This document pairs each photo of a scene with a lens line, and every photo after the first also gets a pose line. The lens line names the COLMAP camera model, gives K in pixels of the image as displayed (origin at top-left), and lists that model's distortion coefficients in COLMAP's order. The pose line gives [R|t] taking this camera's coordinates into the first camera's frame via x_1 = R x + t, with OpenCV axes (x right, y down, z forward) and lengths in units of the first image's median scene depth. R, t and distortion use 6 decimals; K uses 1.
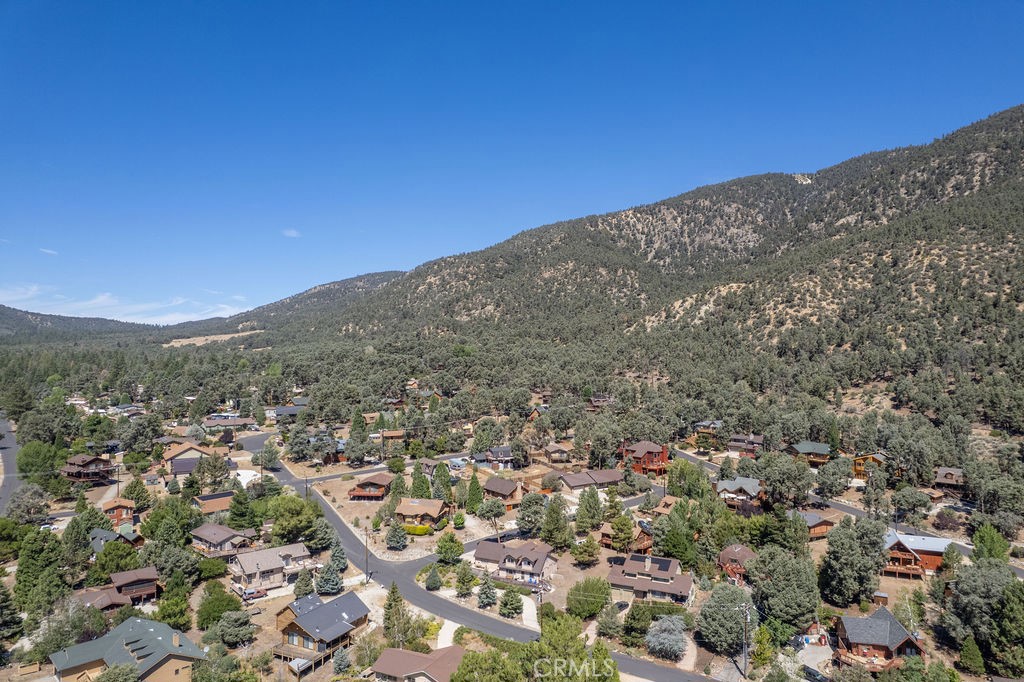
lens RADIAL K [[657.3, 0, 518.4], [0, 657.3, 342.2], [0, 0, 1]] dist [-0.075128, 0.067724]
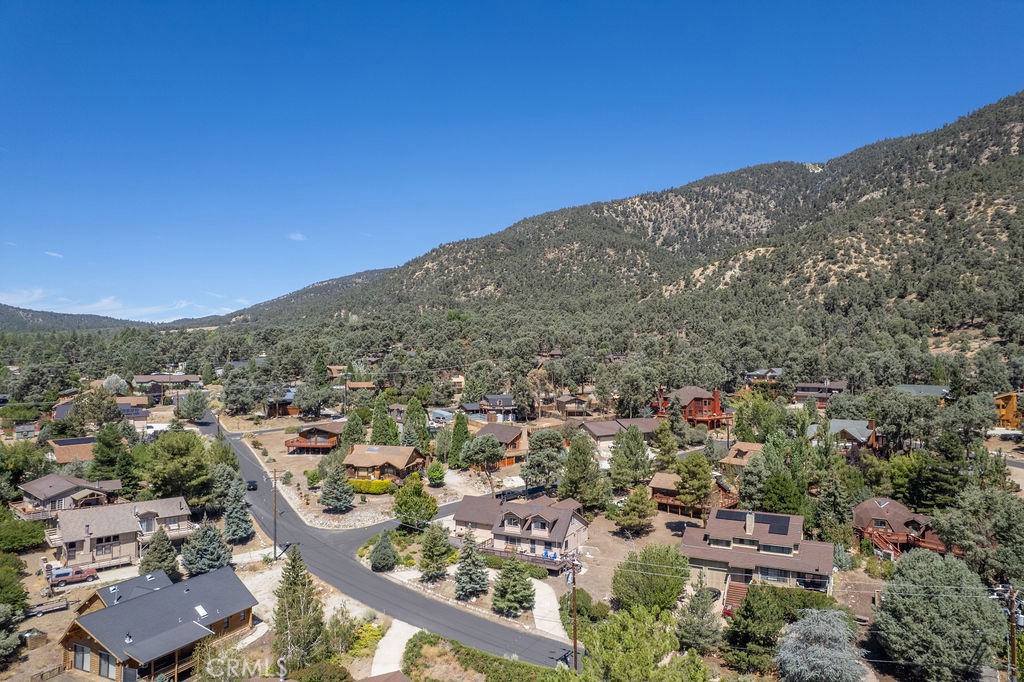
lens RADIAL K [[657.3, 0, 518.4], [0, 657.3, 342.2], [0, 0, 1]] dist [-0.075128, 0.067724]
pose [[0.999997, 0.000680, -0.002317, -0.002892], [-0.000694, 0.999981, -0.006066, 0.095327], [0.002313, 0.006067, 0.999979, 0.219072]]
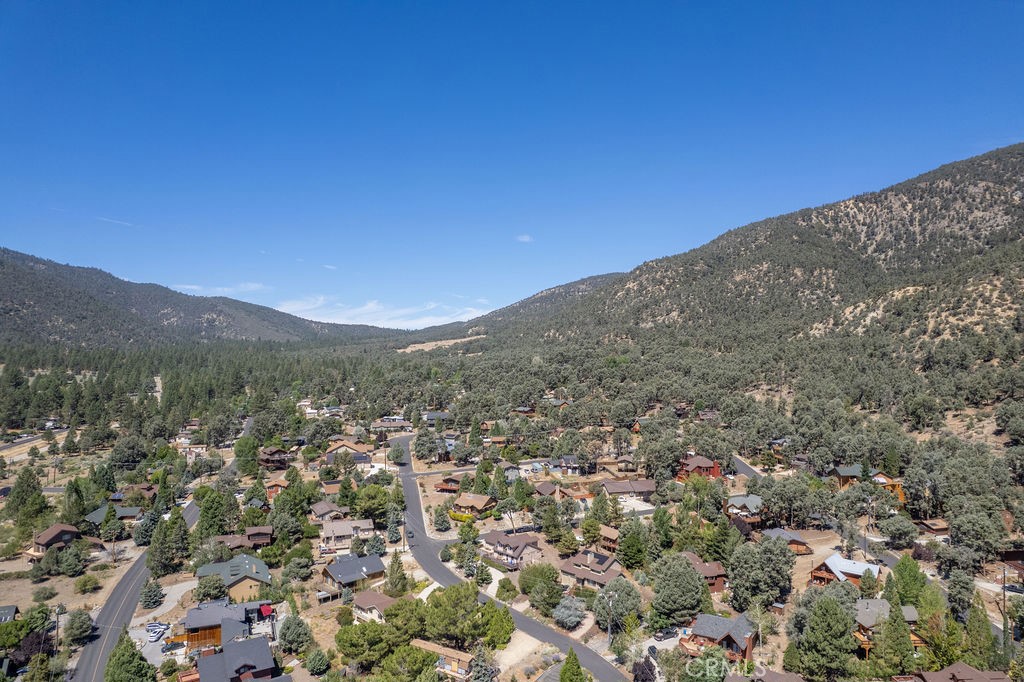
lens RADIAL K [[657.3, 0, 518.4], [0, 657.3, 342.2], [0, 0, 1]] dist [-0.075128, 0.067724]
pose [[0.936886, -0.010240, -0.349486, 0.265758], [0.011390, 0.999934, 0.001236, -0.039675], [0.349451, -0.005139, 0.936941, -0.113316]]
